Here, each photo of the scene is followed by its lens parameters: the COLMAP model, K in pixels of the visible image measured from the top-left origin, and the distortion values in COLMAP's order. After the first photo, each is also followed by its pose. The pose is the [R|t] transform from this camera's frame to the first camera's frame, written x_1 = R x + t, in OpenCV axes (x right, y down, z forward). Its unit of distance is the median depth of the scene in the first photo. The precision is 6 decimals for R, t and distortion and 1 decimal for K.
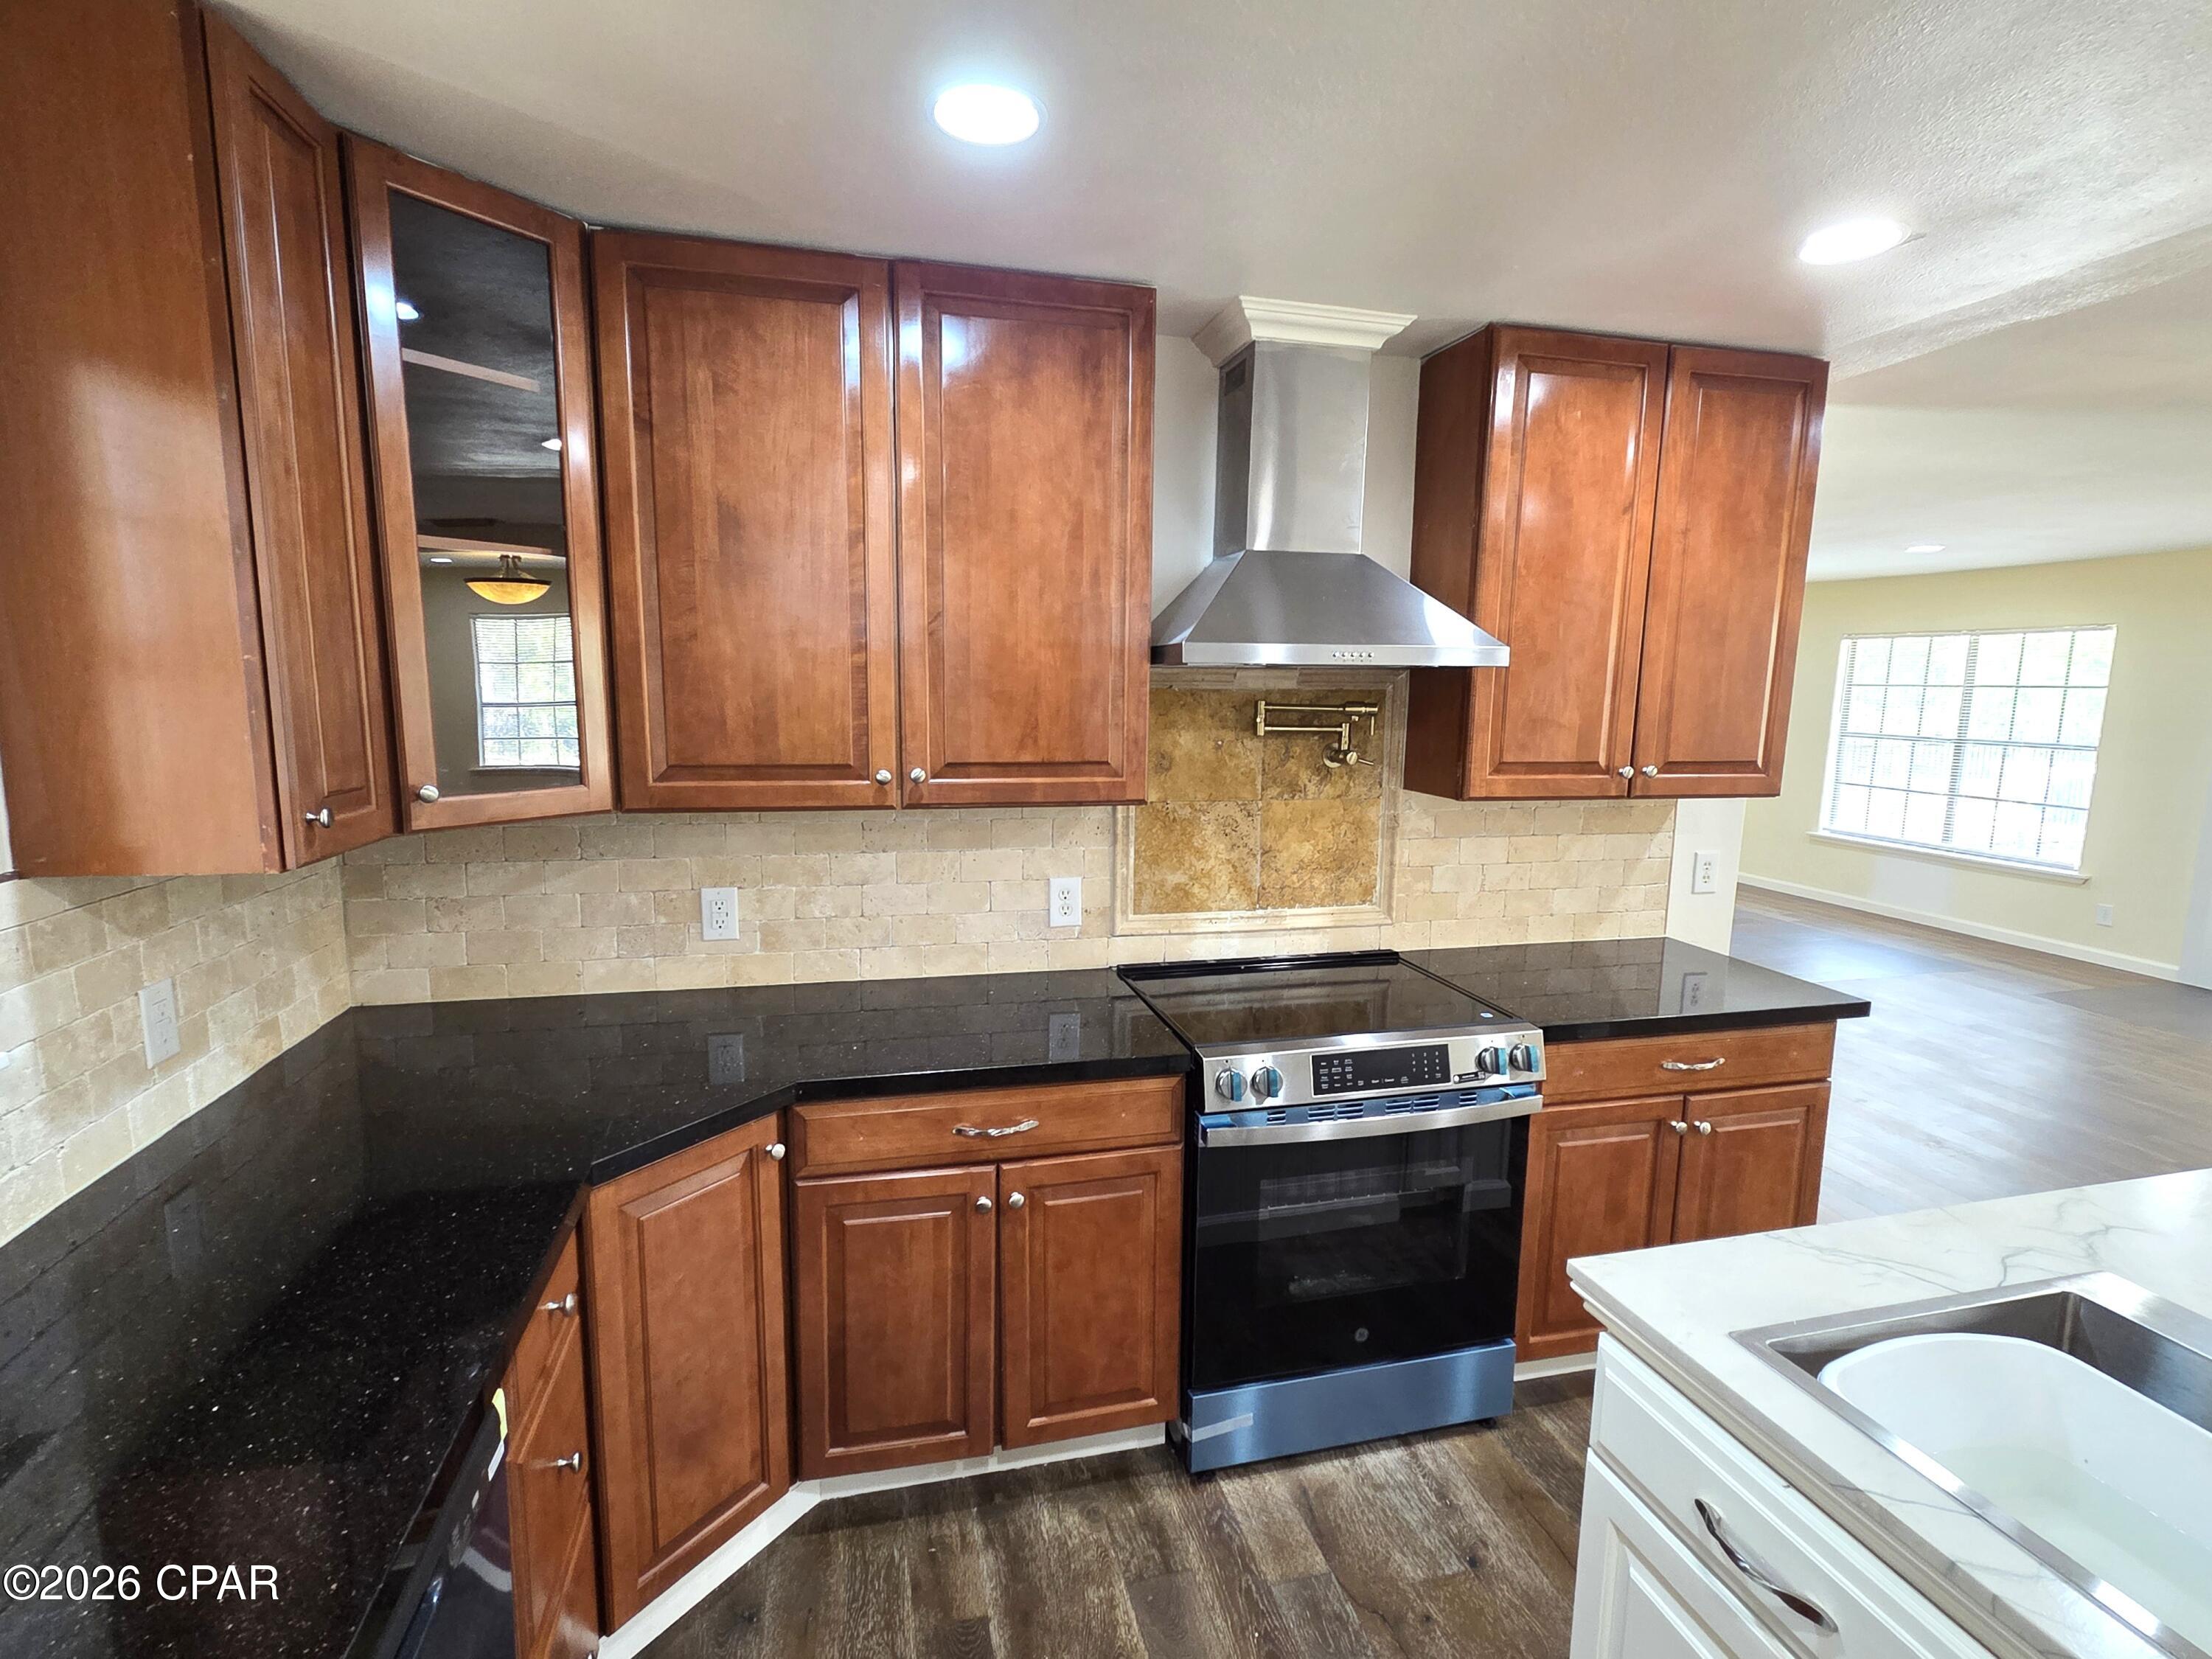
lens RADIAL K [[1094.4, 0, 1106.1], [0, 1094.4, 845.2], [0, 0, 1]] dist [0.005890, 0.000086]
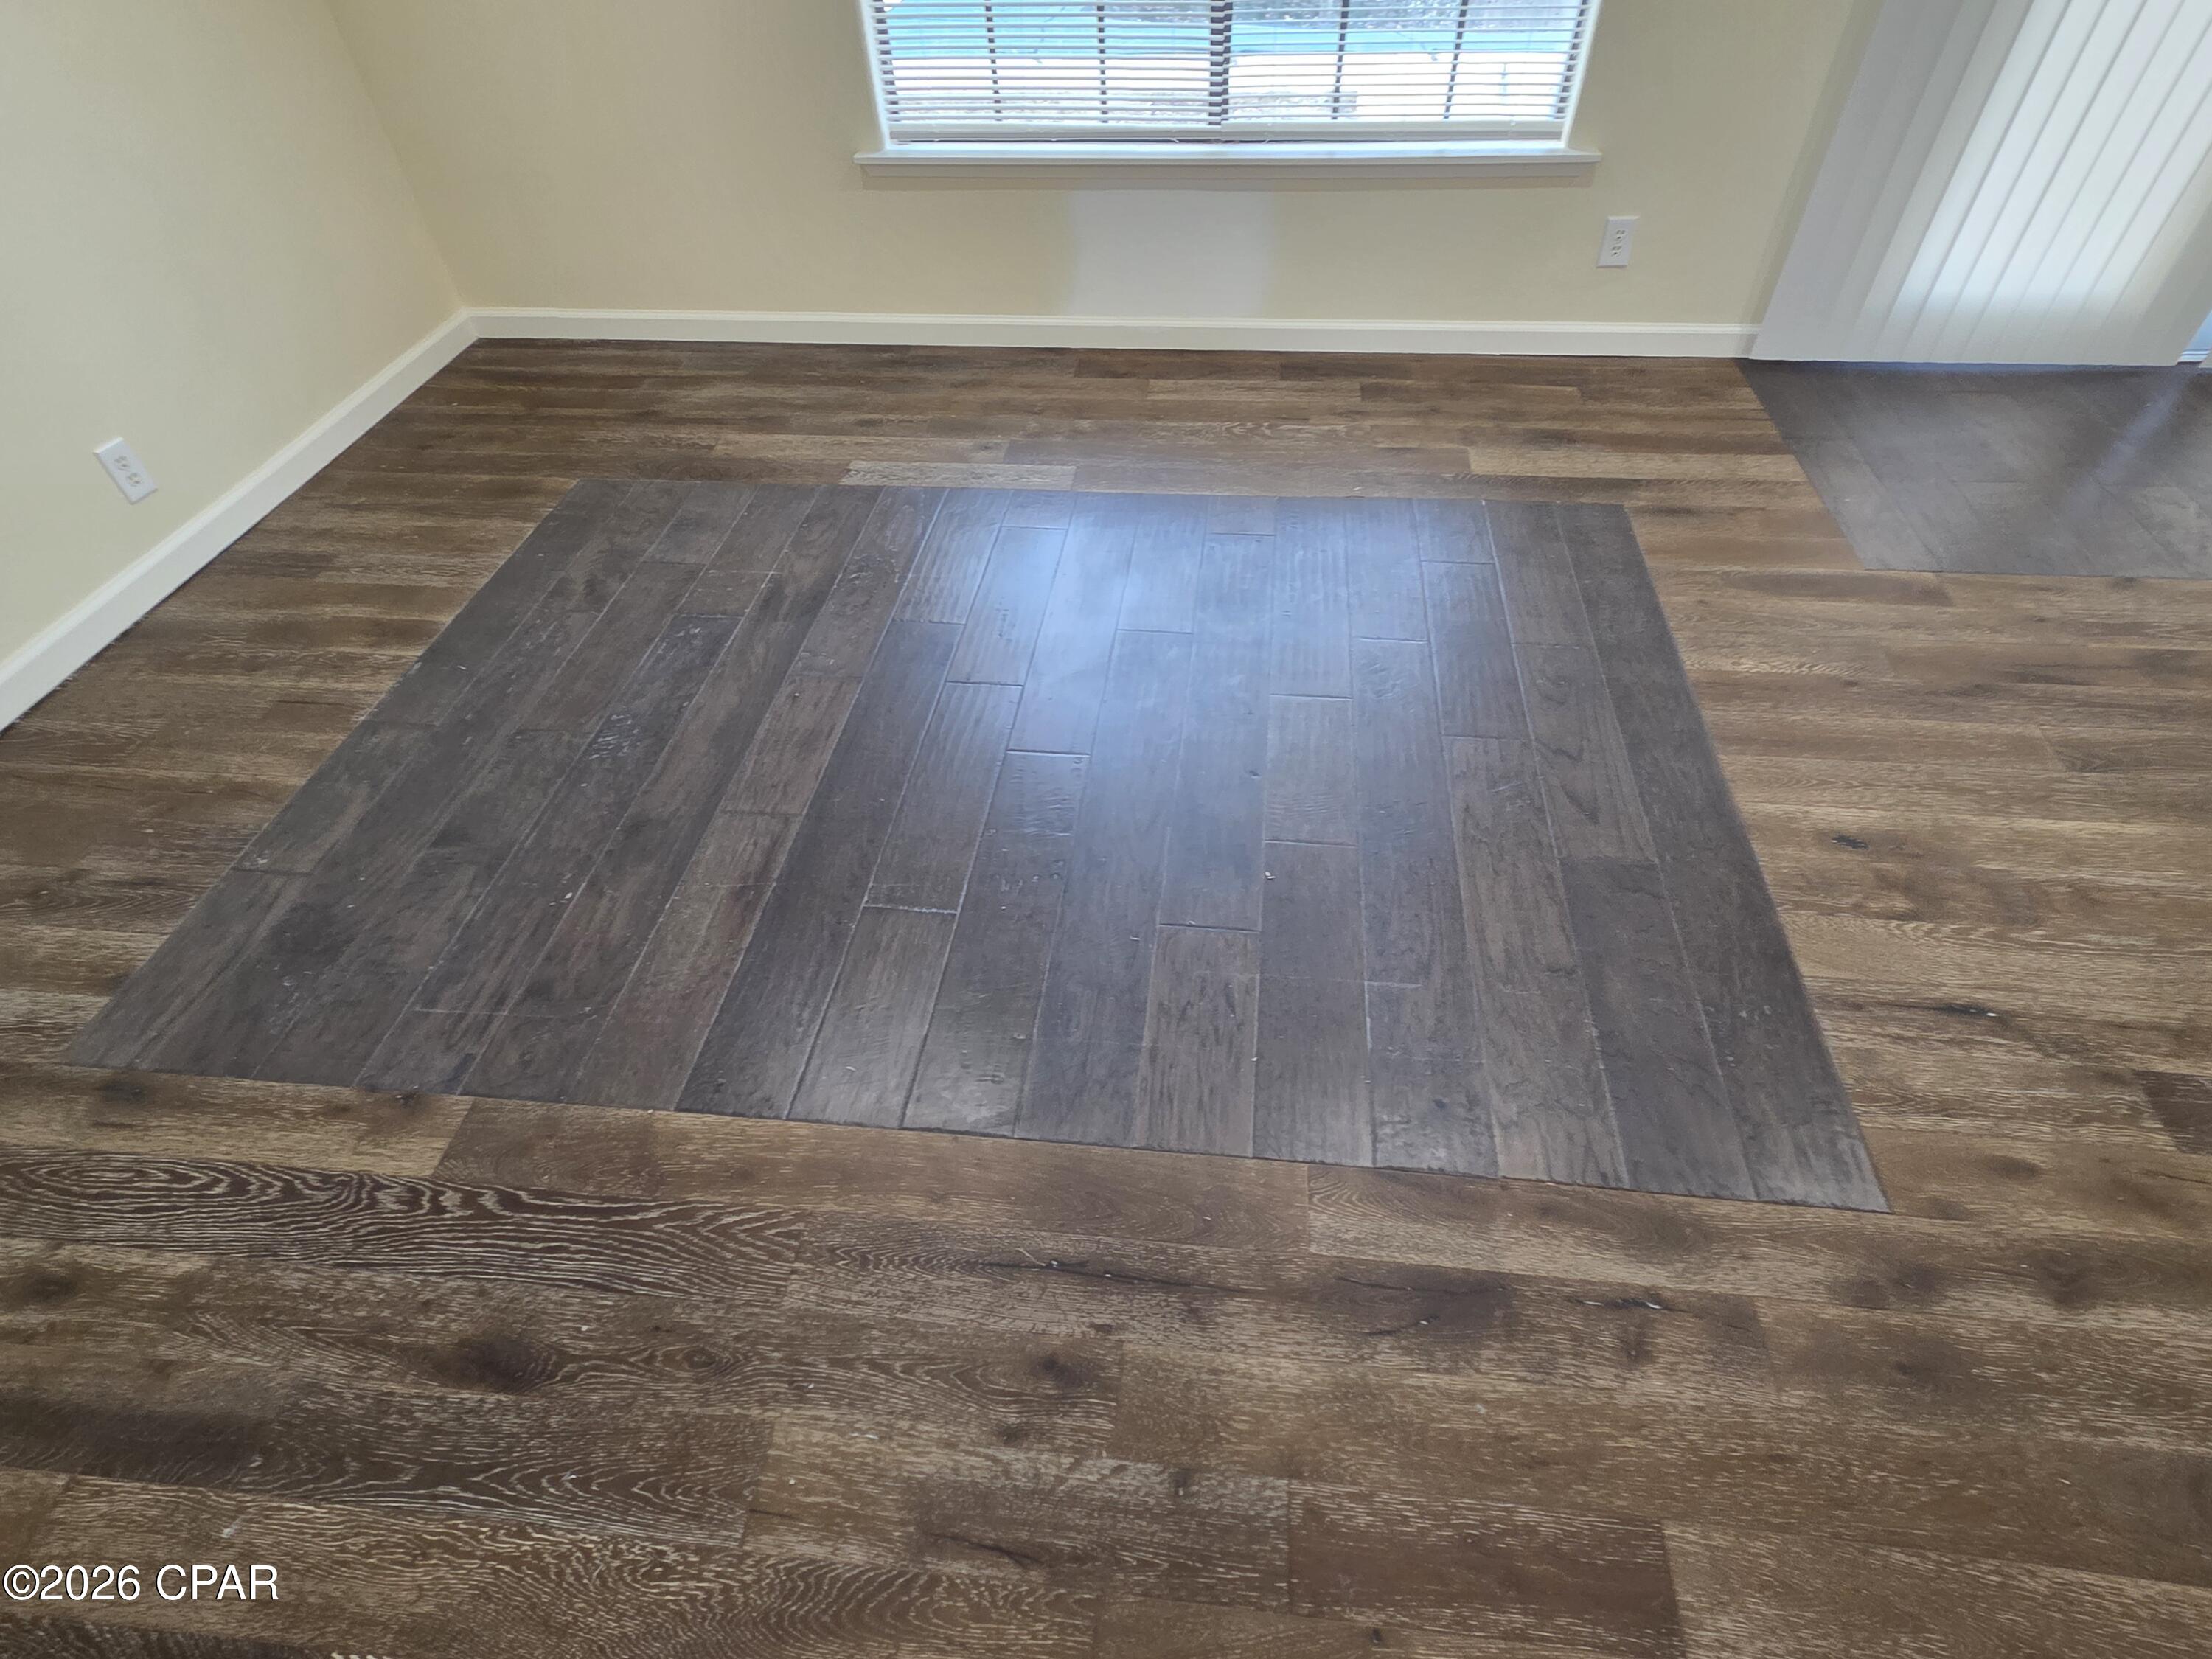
lens RADIAL K [[1094.4, 0, 1115.8], [0, 1094.4, 849.5], [0, 0, 1]] dist [0.005890, 0.000086]
pose [[0.336655, -0.704226, 0.625083, 0.997672], [0.173083, 0.698801, 0.694060, -0.295562], [-0.925584, -0.125468, 0.357144, 2.637729]]
